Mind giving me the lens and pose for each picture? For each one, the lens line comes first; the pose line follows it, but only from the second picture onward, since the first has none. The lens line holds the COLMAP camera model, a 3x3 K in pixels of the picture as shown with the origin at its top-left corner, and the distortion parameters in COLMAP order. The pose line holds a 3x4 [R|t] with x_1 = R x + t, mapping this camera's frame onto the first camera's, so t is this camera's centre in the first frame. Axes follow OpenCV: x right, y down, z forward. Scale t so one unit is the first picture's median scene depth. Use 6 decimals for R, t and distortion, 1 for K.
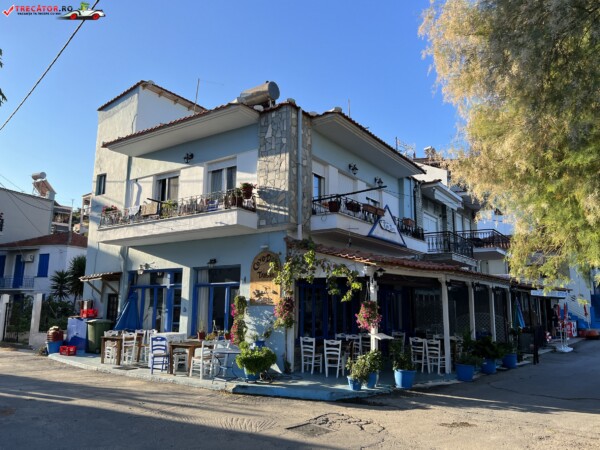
lens RADIAL K [[454.1, 0, 298.6], [0, 454.1, 221.1], [0, 0, 1]] dist [0.057665, -0.062232]
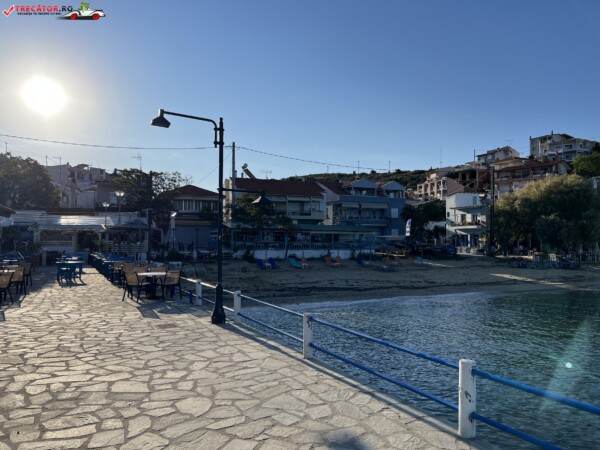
lens RADIAL K [[454.1, 0, 305.0], [0, 454.1, 240.6], [0, 0, 1]] dist [0.057665, -0.062232]
pose [[0.819381, -0.010114, -0.573160, 1.279279], [0.121698, 0.980123, 0.156683, -0.924862], [0.560183, -0.198135, 0.804324, -4.493869]]
